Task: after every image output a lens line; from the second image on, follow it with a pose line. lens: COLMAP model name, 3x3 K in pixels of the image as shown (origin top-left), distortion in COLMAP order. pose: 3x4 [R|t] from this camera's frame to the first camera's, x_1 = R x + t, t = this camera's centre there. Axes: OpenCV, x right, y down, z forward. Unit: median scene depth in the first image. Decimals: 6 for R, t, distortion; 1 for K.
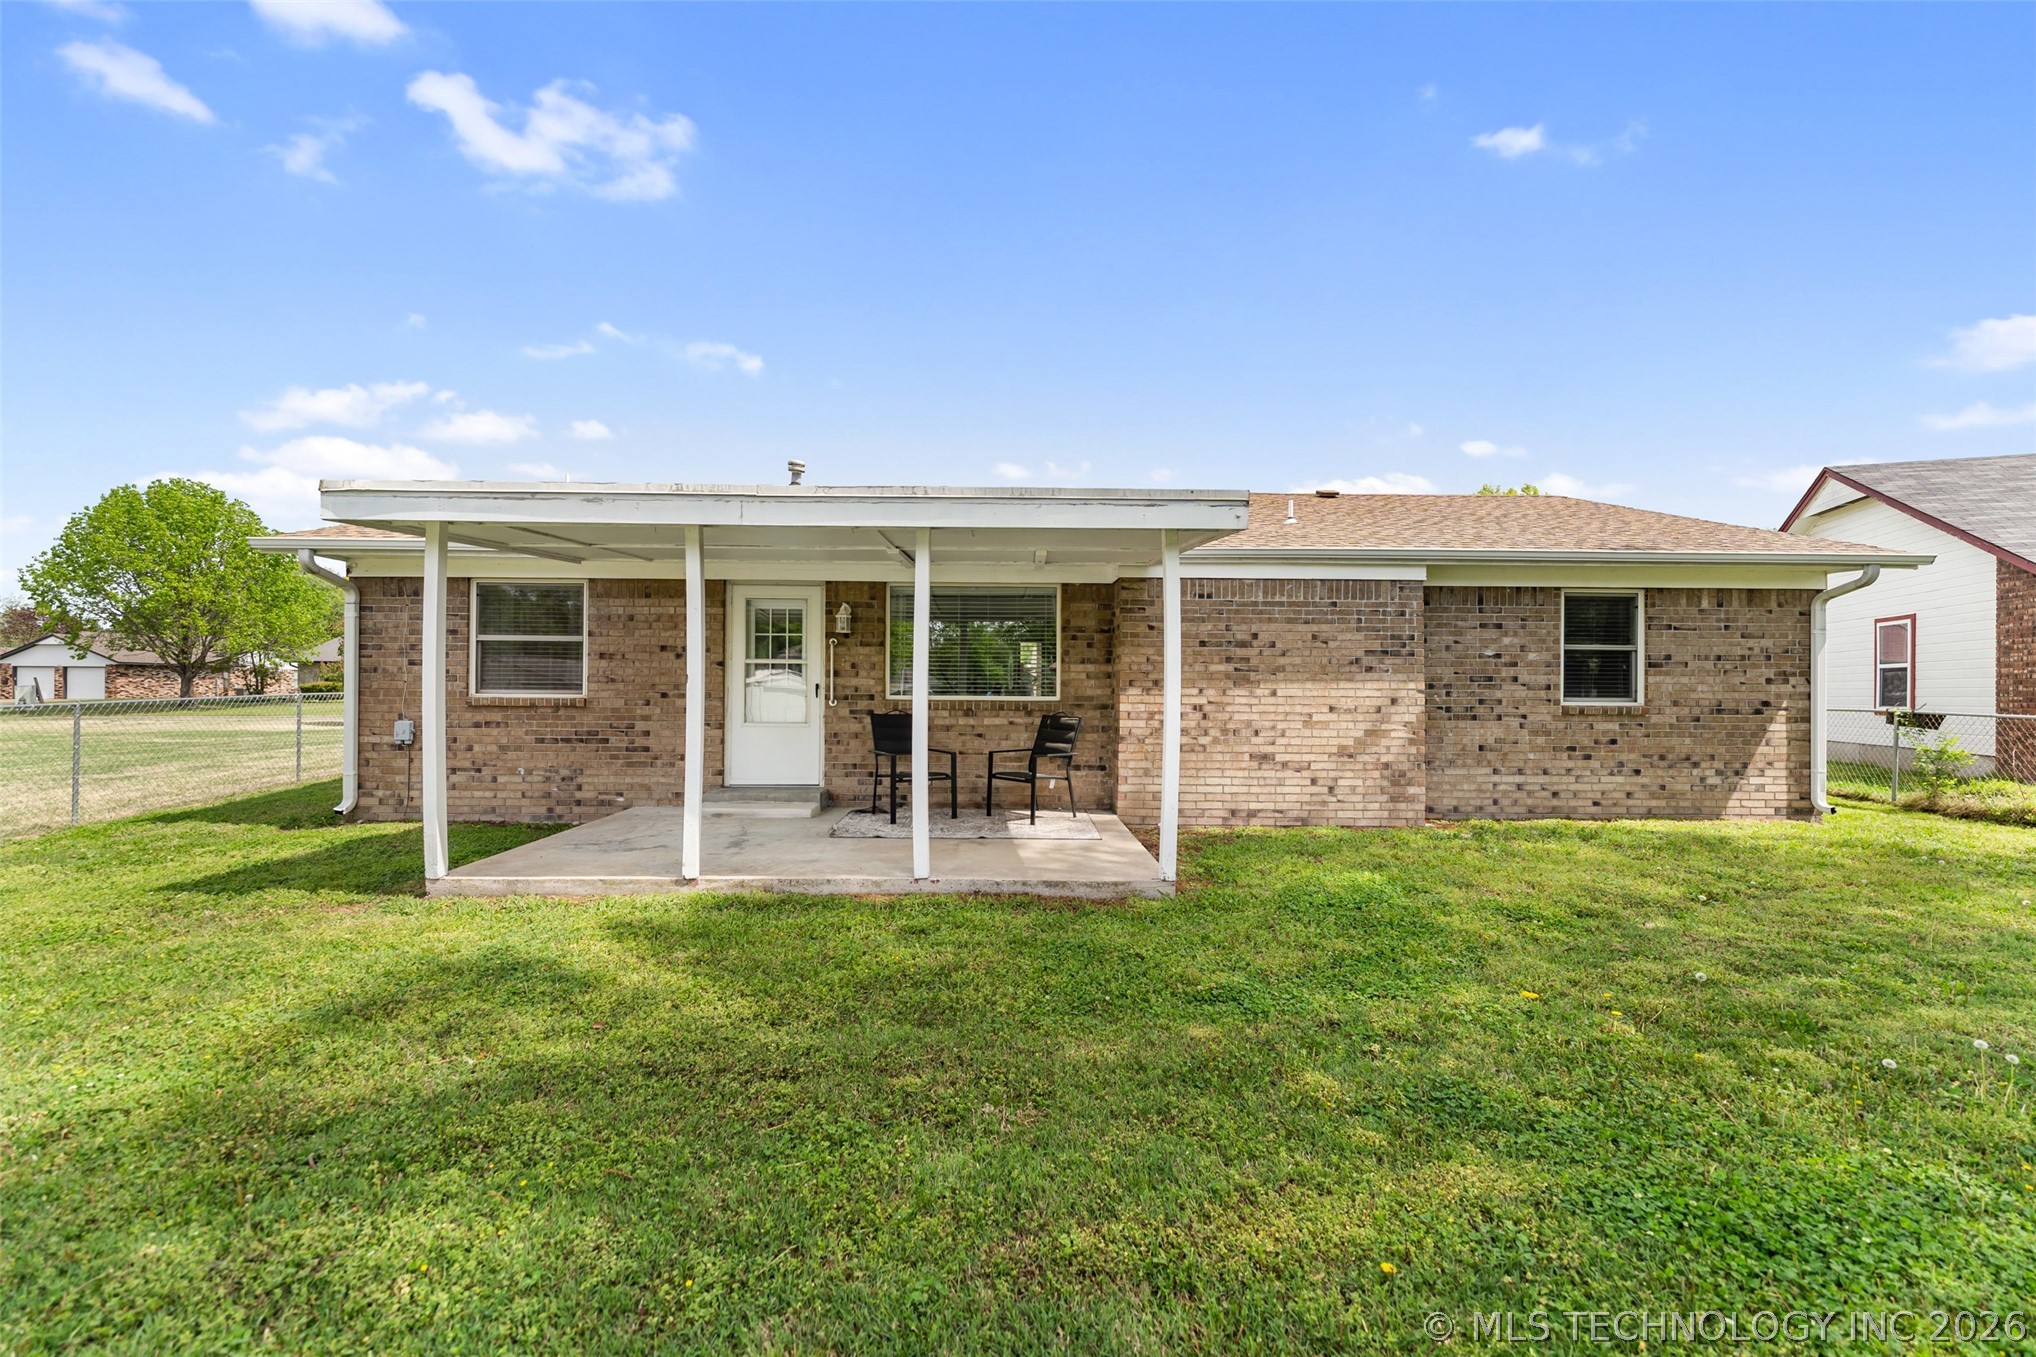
lens RADIAL K [[849.6, 0, 1001.5], [0, 849.6, 685.9], [0, 0, 1]] dist [0.007003, -0.001382]
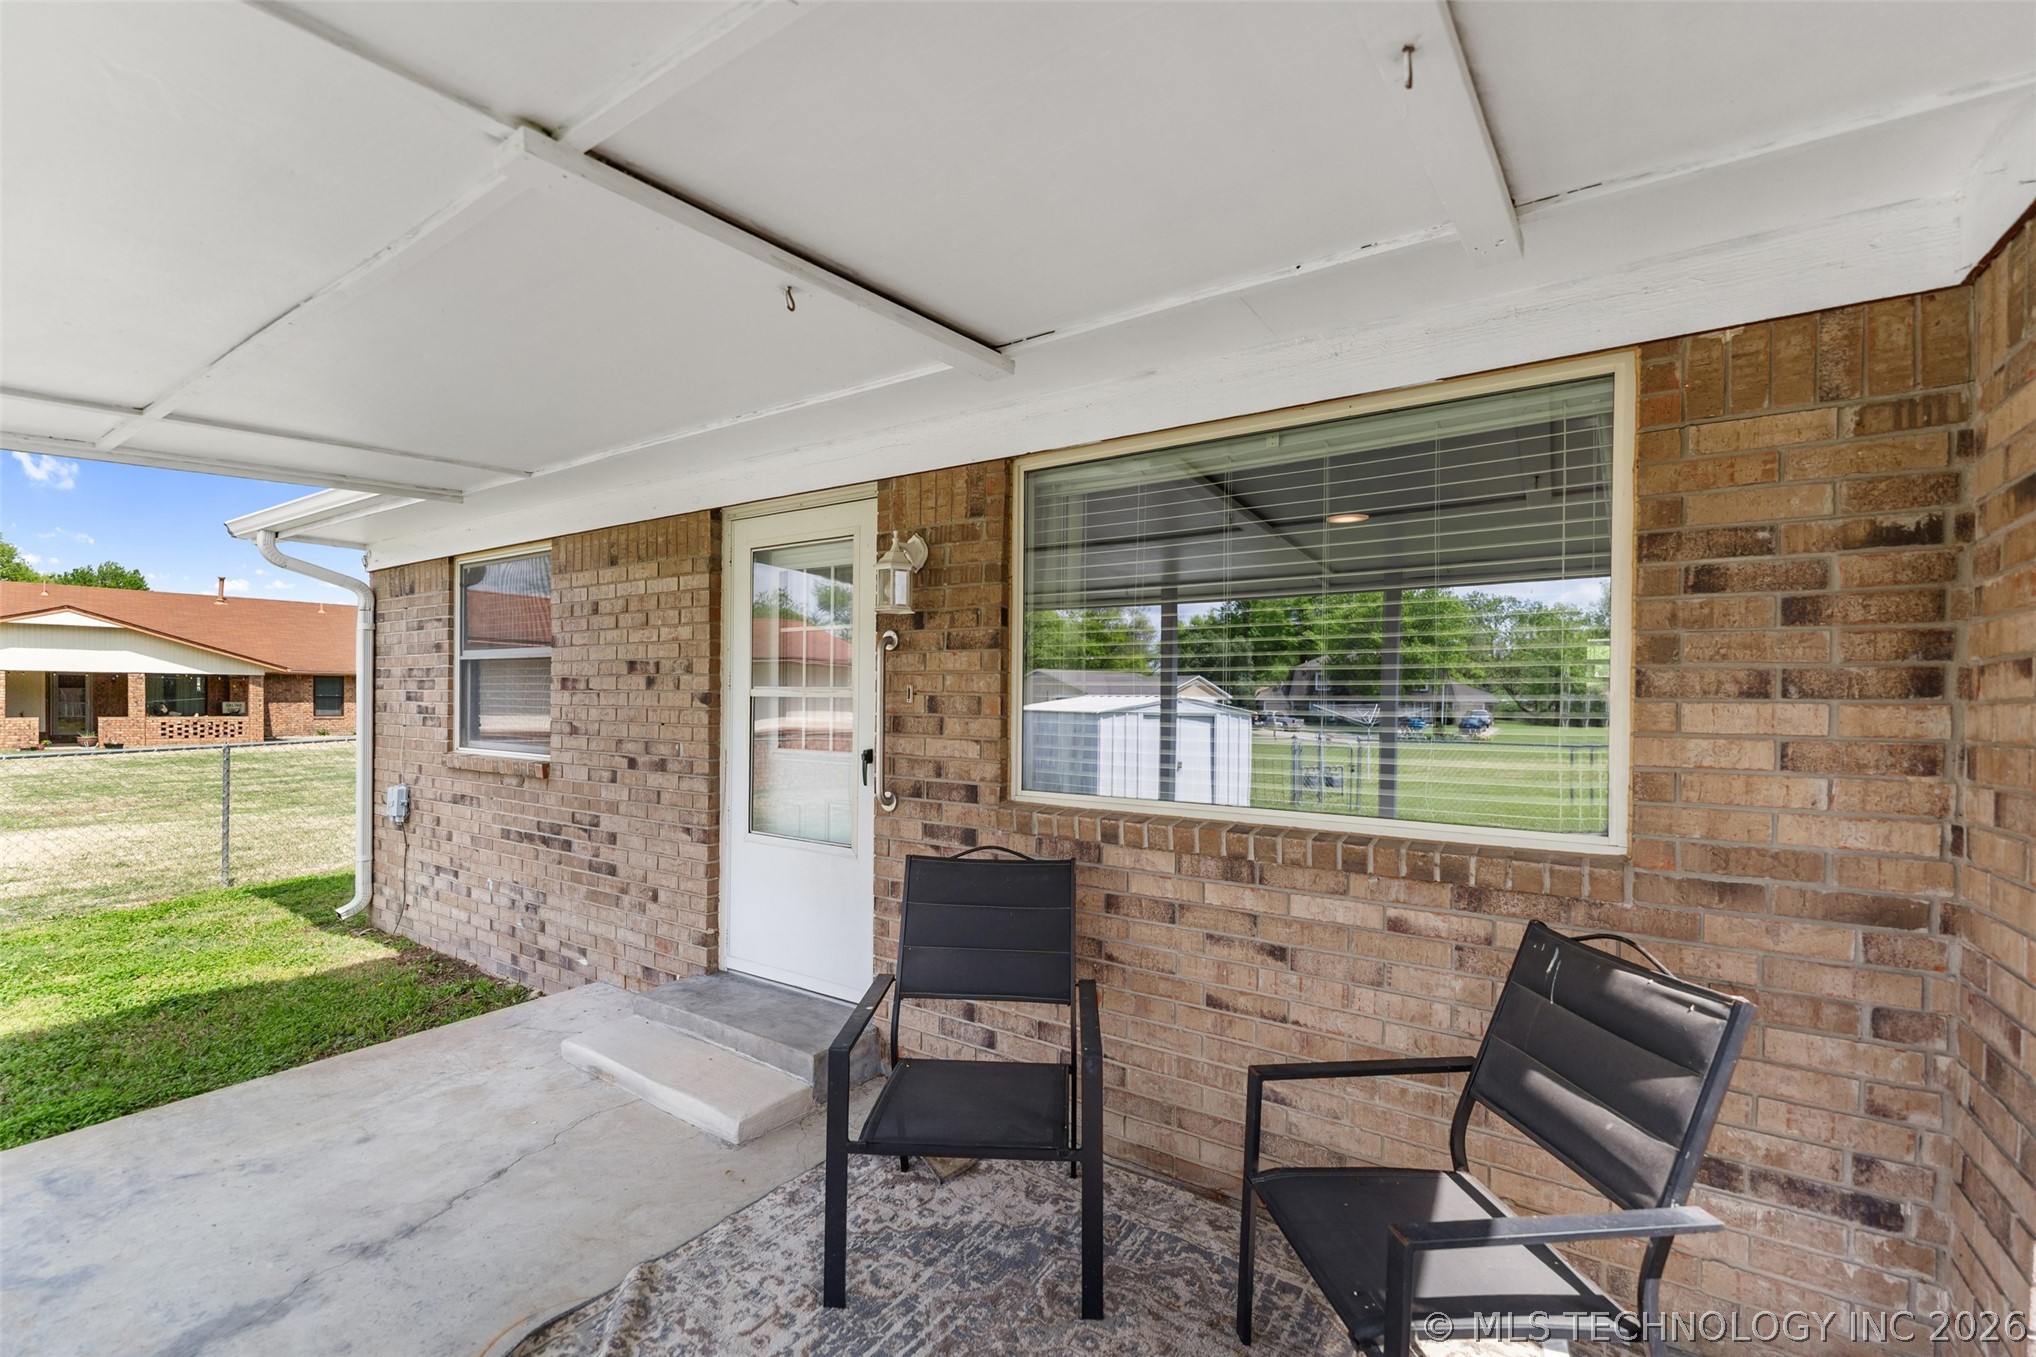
lens RADIAL K [[849.6, 0, 1037.2], [0, 849.6, 710.3], [0, 0, 1]] dist [0.007003, -0.001382]
pose [[0.830981, 0.008404, -0.556237, 0.064870], [0.001120, 0.999859, 0.016779, -0.027168], [0.556299, -0.014566, 0.830854, 0.722604]]
